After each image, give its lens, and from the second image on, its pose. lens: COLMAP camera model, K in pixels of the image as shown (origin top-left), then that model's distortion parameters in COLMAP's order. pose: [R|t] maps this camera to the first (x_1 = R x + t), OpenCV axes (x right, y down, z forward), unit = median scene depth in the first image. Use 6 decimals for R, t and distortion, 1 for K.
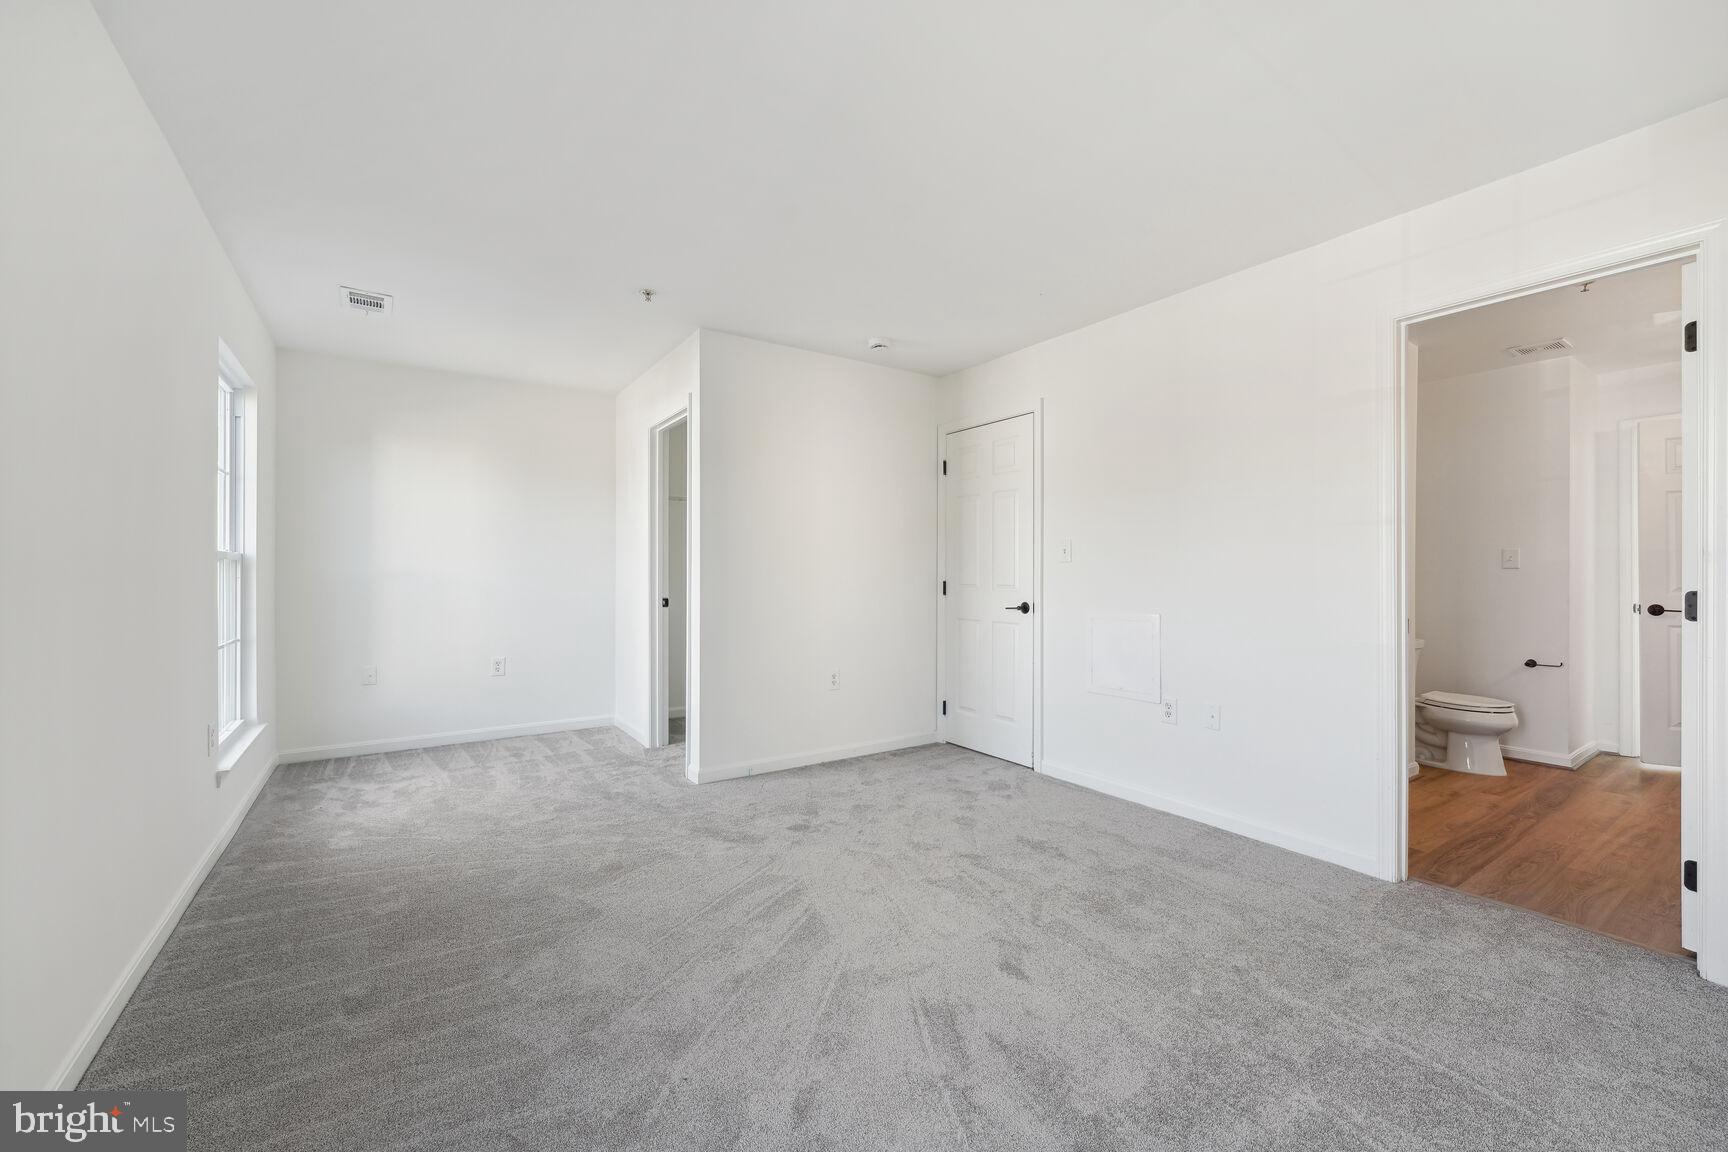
lens RADIAL K [[700.4, 0, 864.0], [0, 700.4, 576.0], [0, 0, 1]] dist [-0.000356, 0.000070]
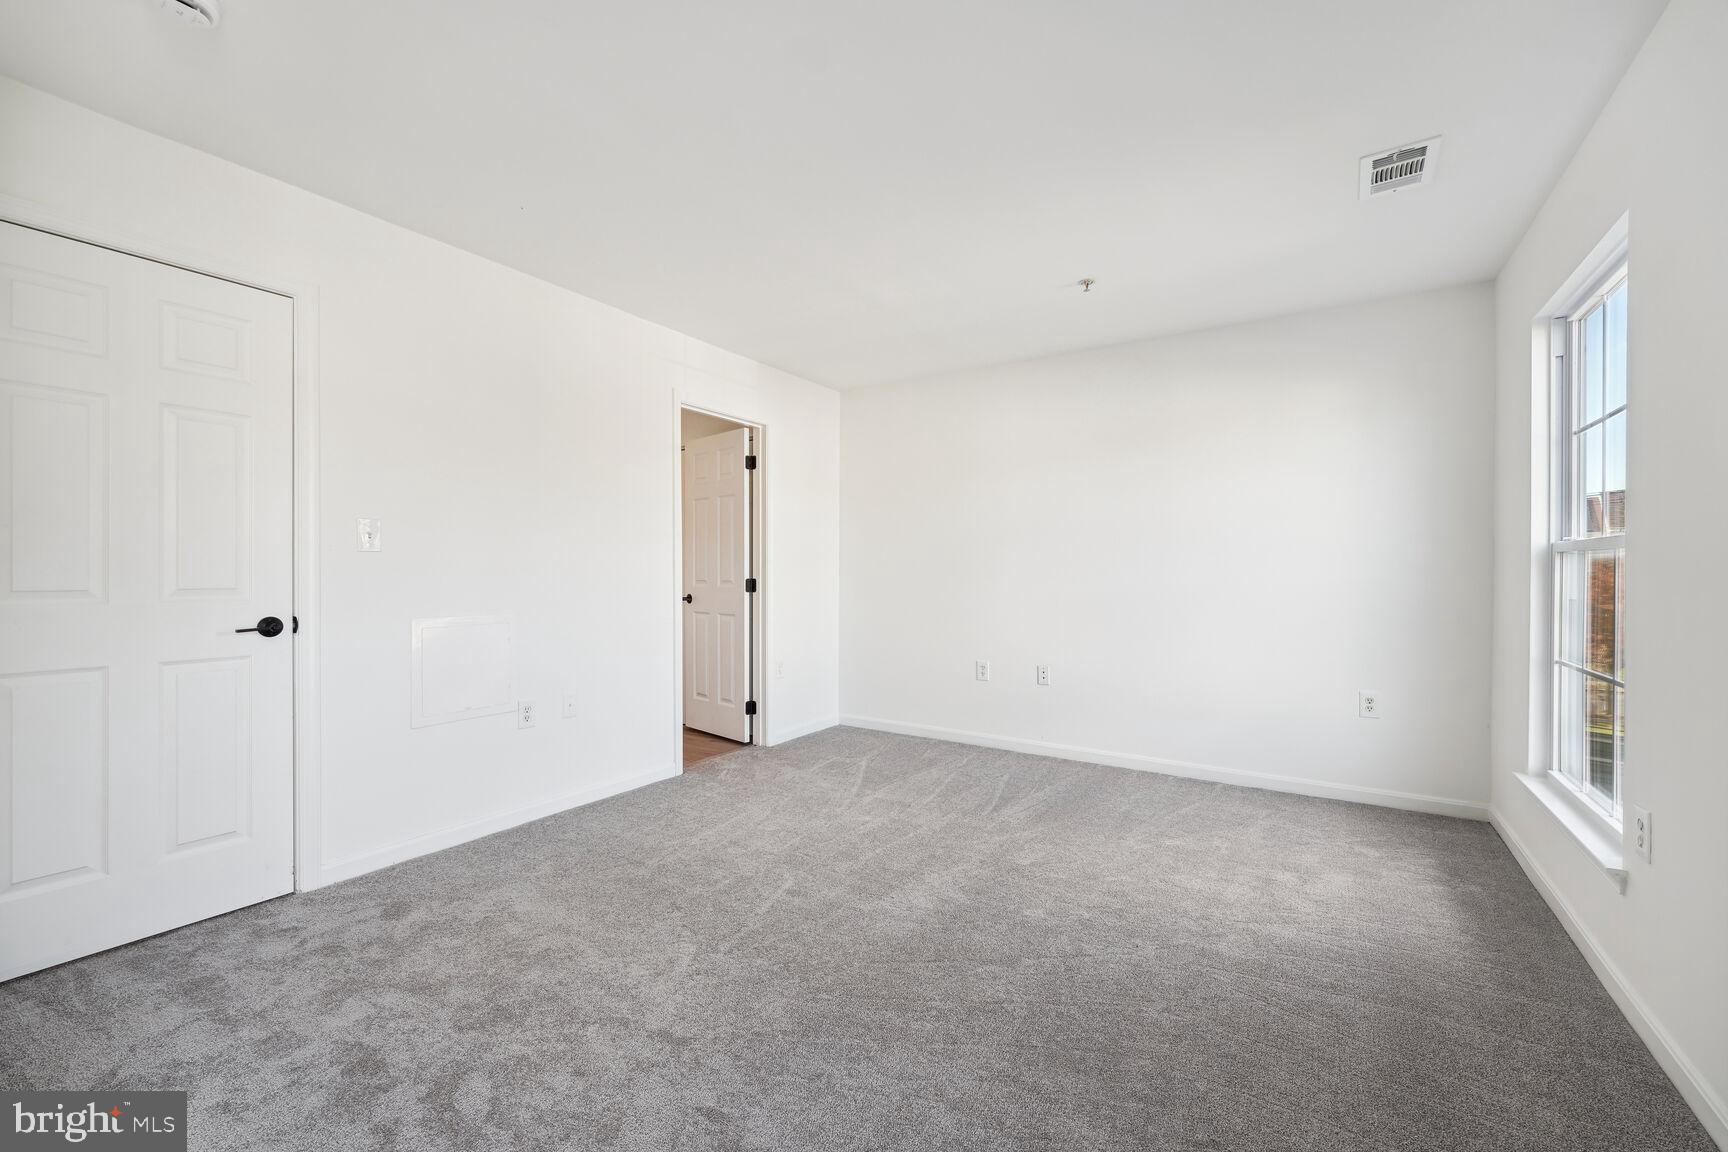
lens RADIAL K [[700.4, 0, 864.0], [0, 700.4, 576.0], [0, 0, 1]] dist [-0.000356, 0.000070]
pose [[-0.395754, -0.005856, 0.918338, -0.509744], [-0.006260, 0.999974, 0.003679, -0.001763], [-0.918335, -0.004293, -0.395780, 0.798630]]
